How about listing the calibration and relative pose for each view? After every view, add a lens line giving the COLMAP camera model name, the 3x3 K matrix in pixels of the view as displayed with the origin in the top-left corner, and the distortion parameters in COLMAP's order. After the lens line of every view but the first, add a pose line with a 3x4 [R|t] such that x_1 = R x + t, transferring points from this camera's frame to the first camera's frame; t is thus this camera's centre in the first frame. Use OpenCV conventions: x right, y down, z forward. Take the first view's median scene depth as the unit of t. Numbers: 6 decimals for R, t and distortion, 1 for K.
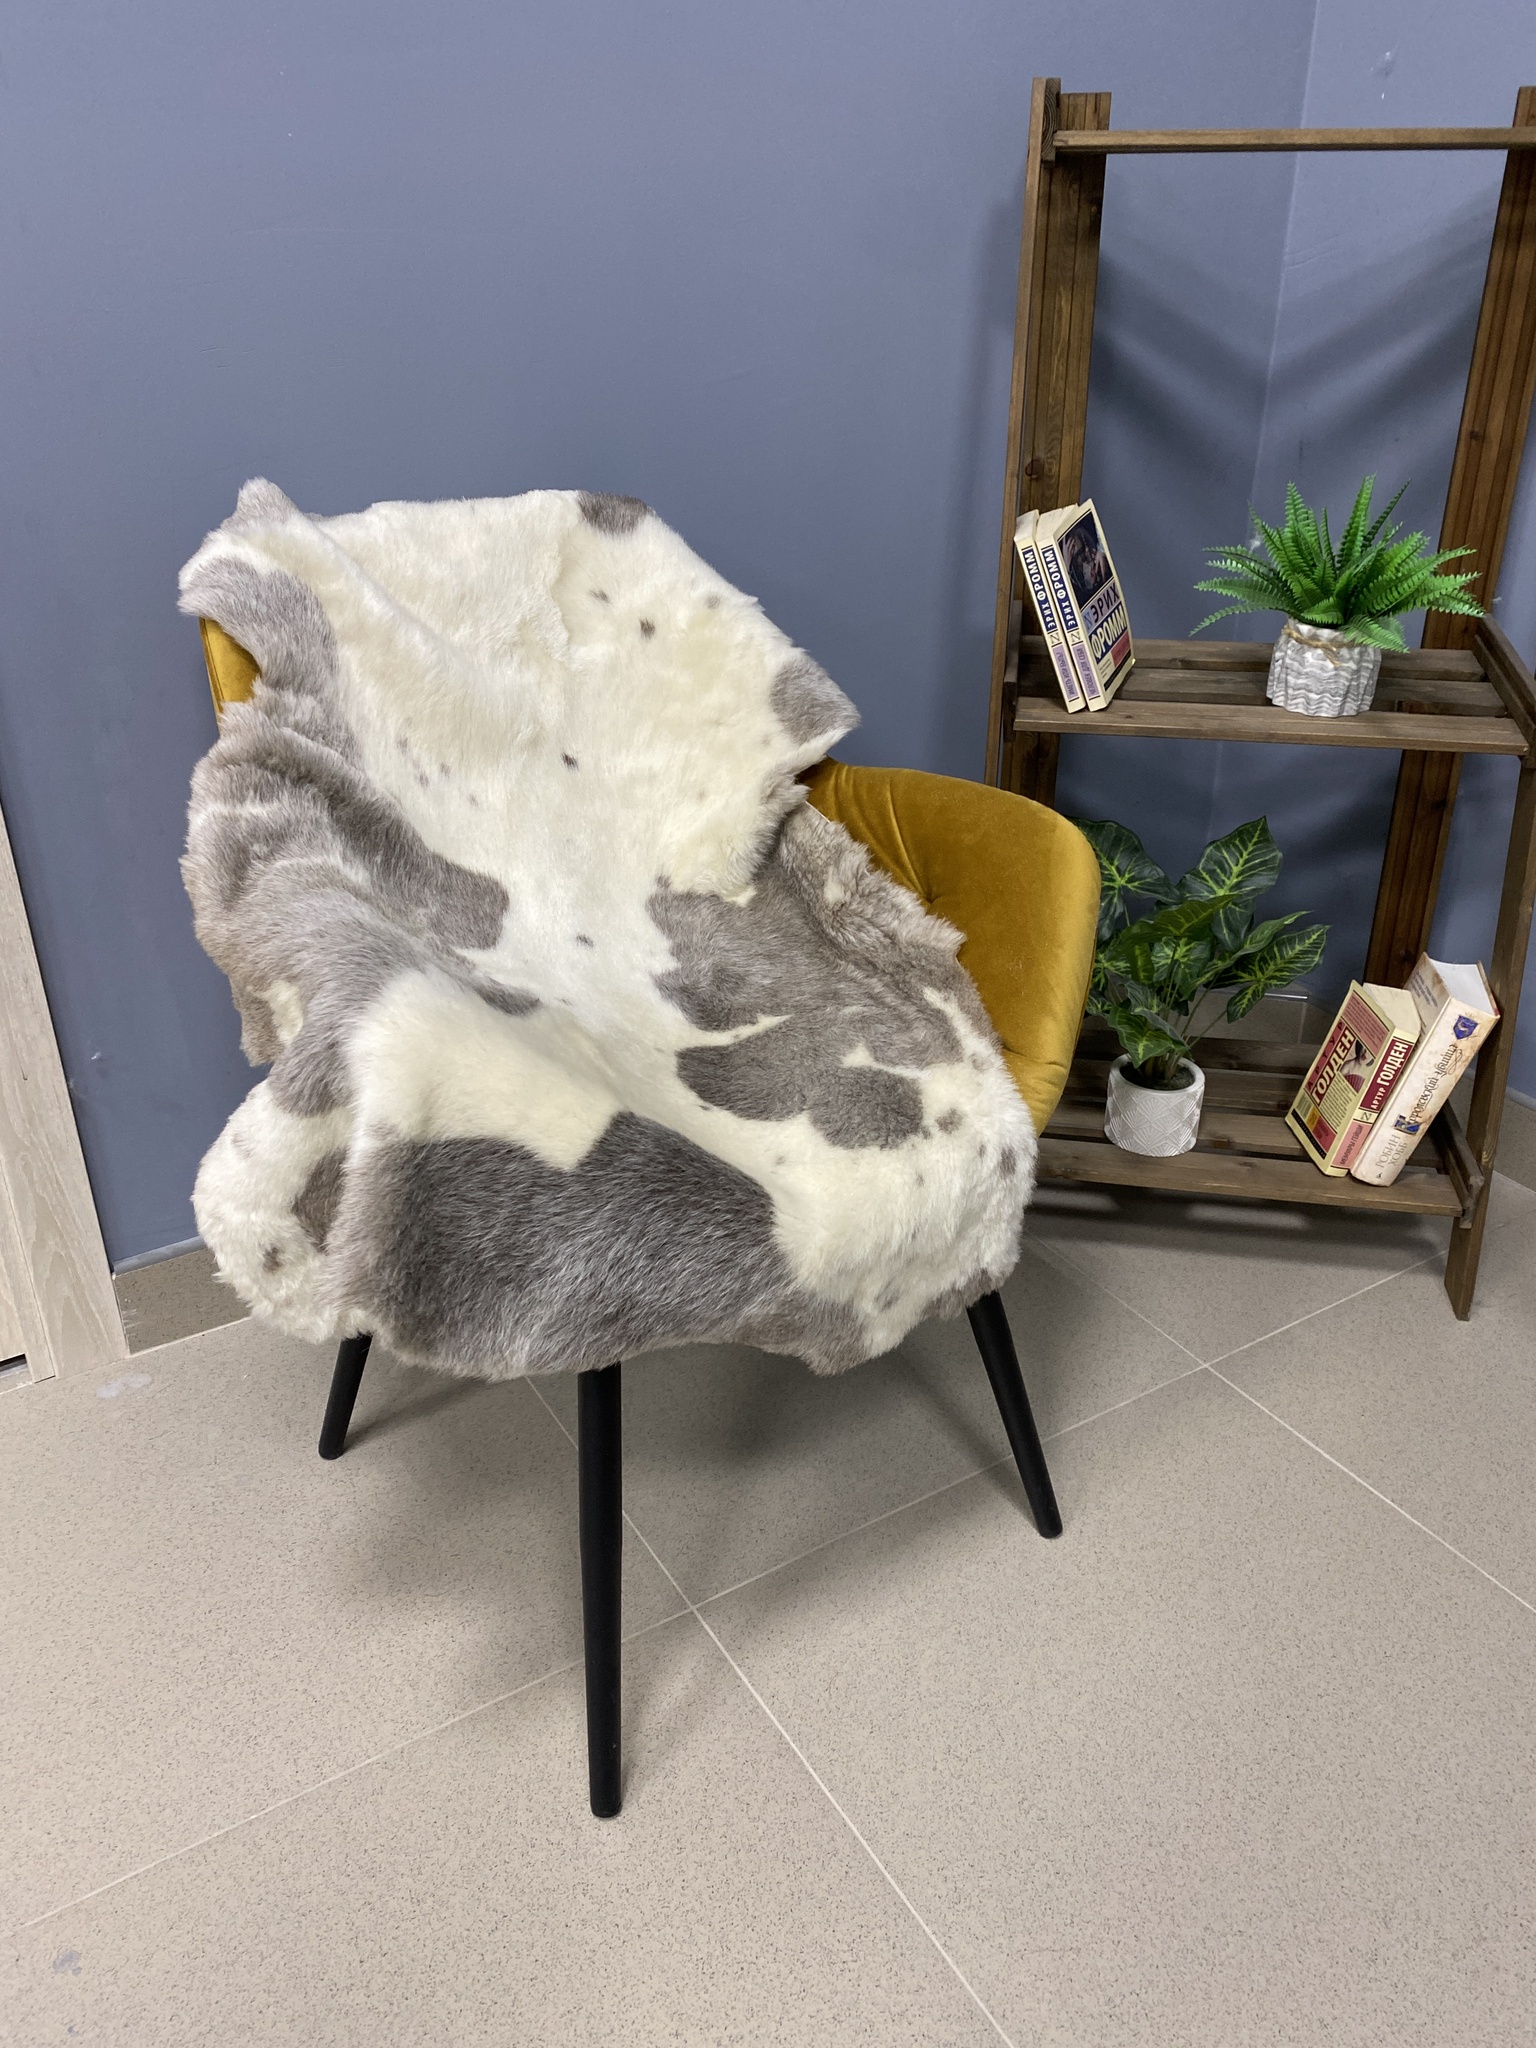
lens RADIAL K [[1546.4, 0, 761.5], [0, 1546.4, 1012.6], [0, 0, 1]] dist [0.011388, -0.008208]
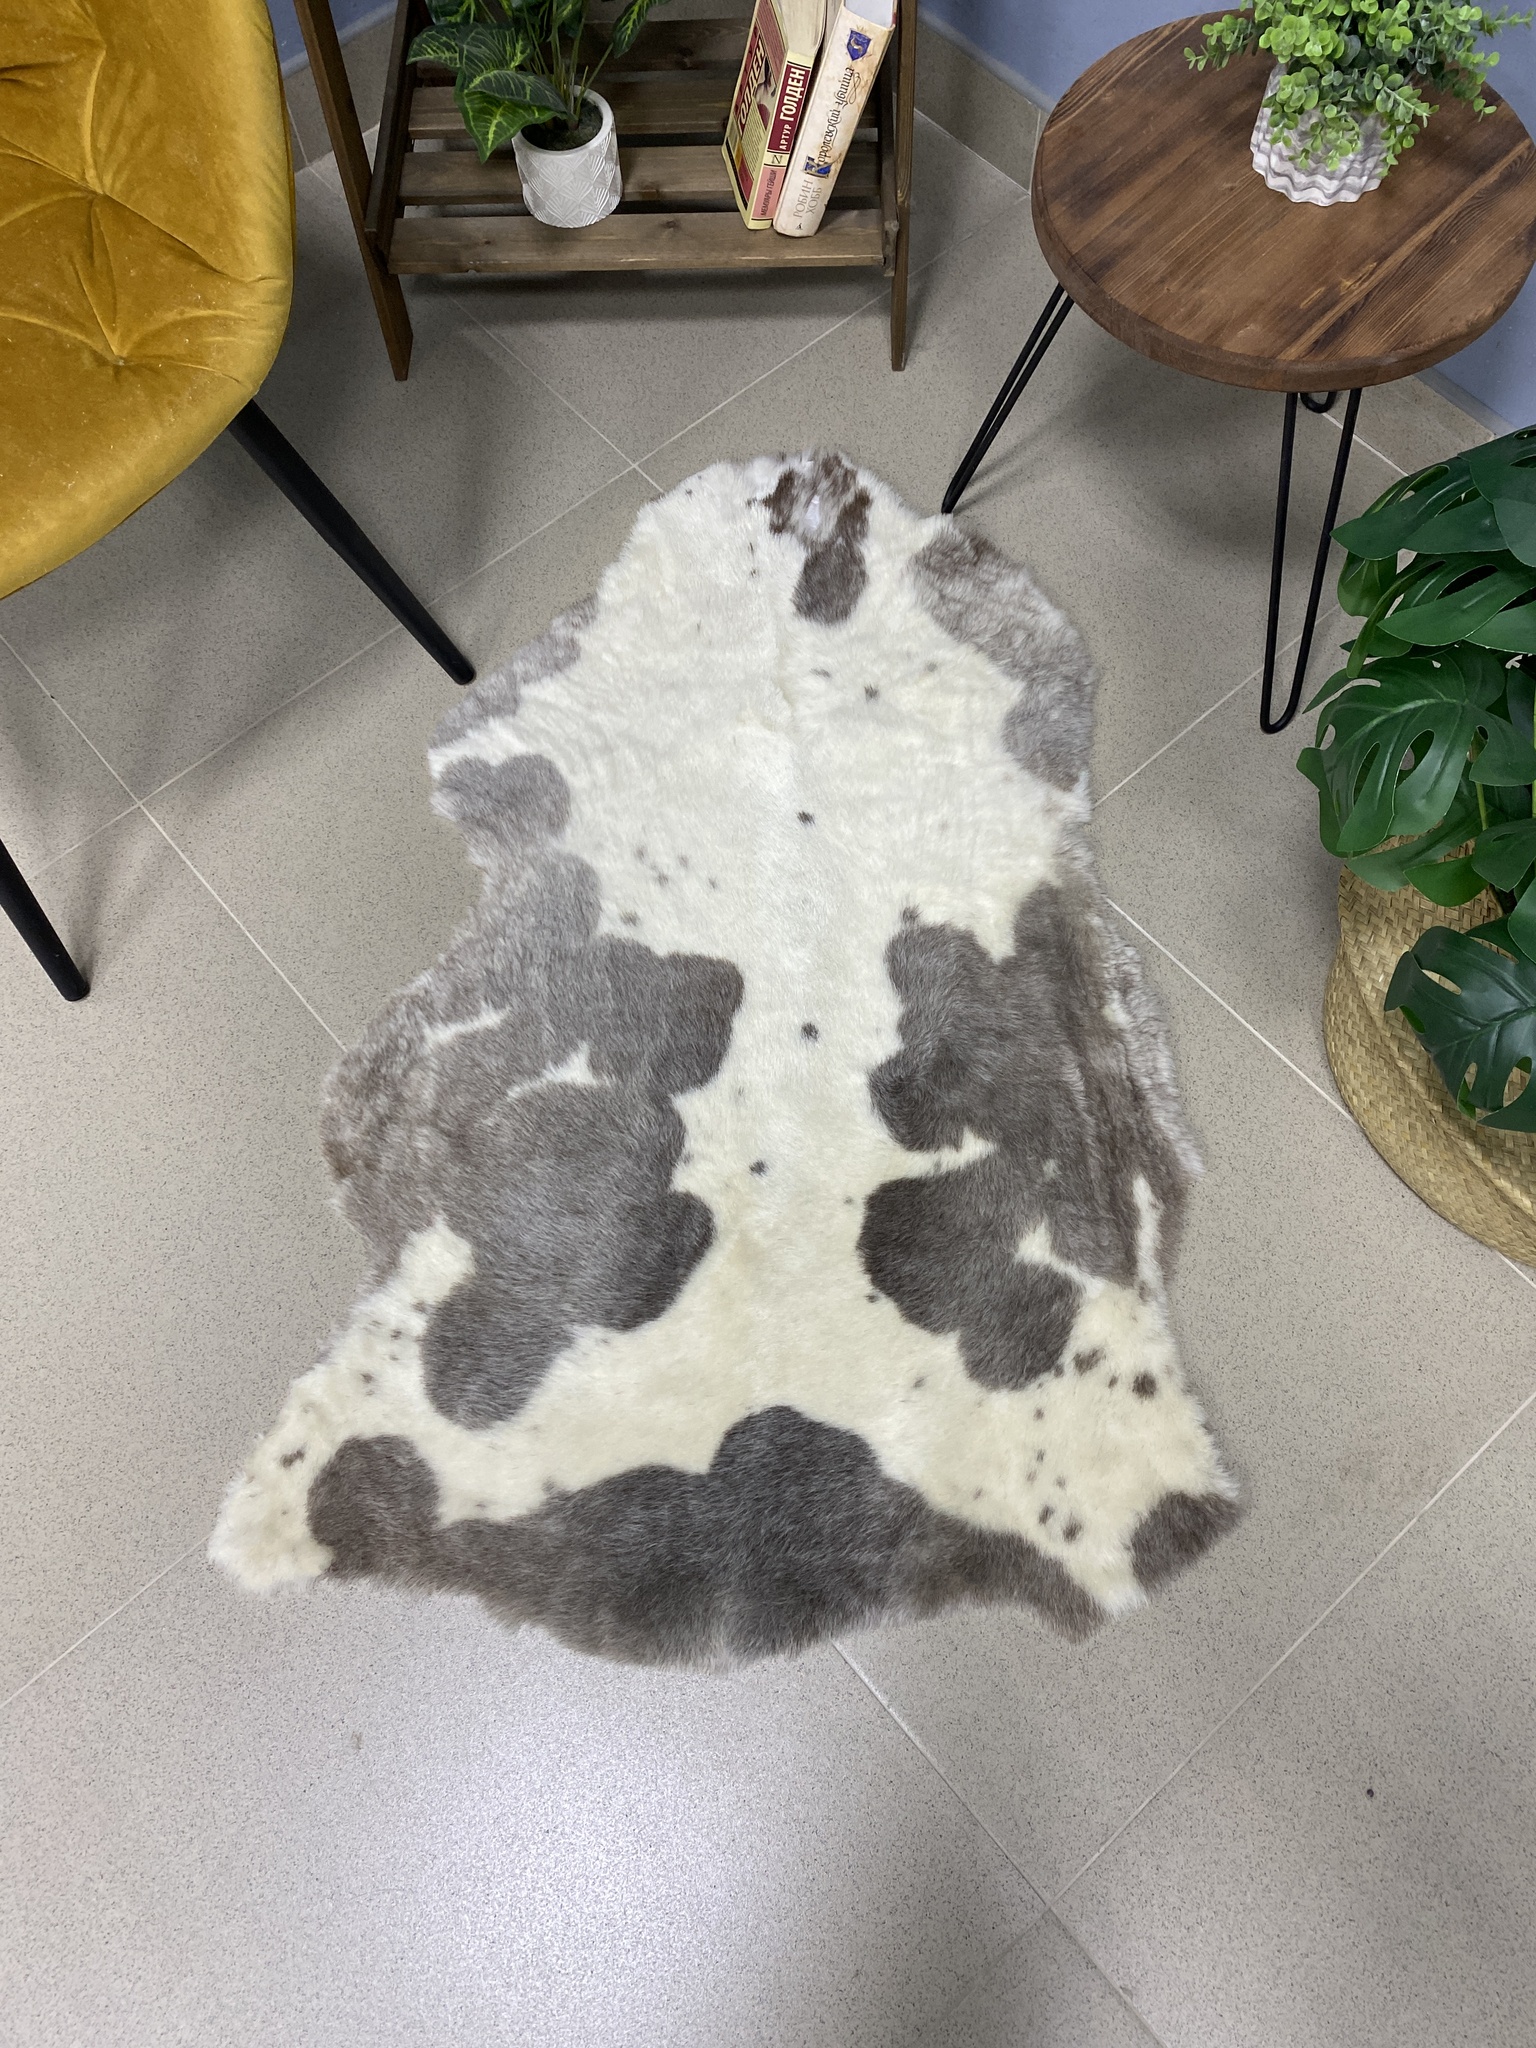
lens RADIAL K [[1549.5, 0, 770.5], [0, 1549.5, 1010.5], [0, 0, 1]] dist [0.032073, -0.034139]
pose [[0.985430, -0.165165, 0.040597, 0.330987], [0.100196, 0.756621, 0.646131, -0.180552], [-0.137435, -0.632649, 0.762146, -0.010874]]
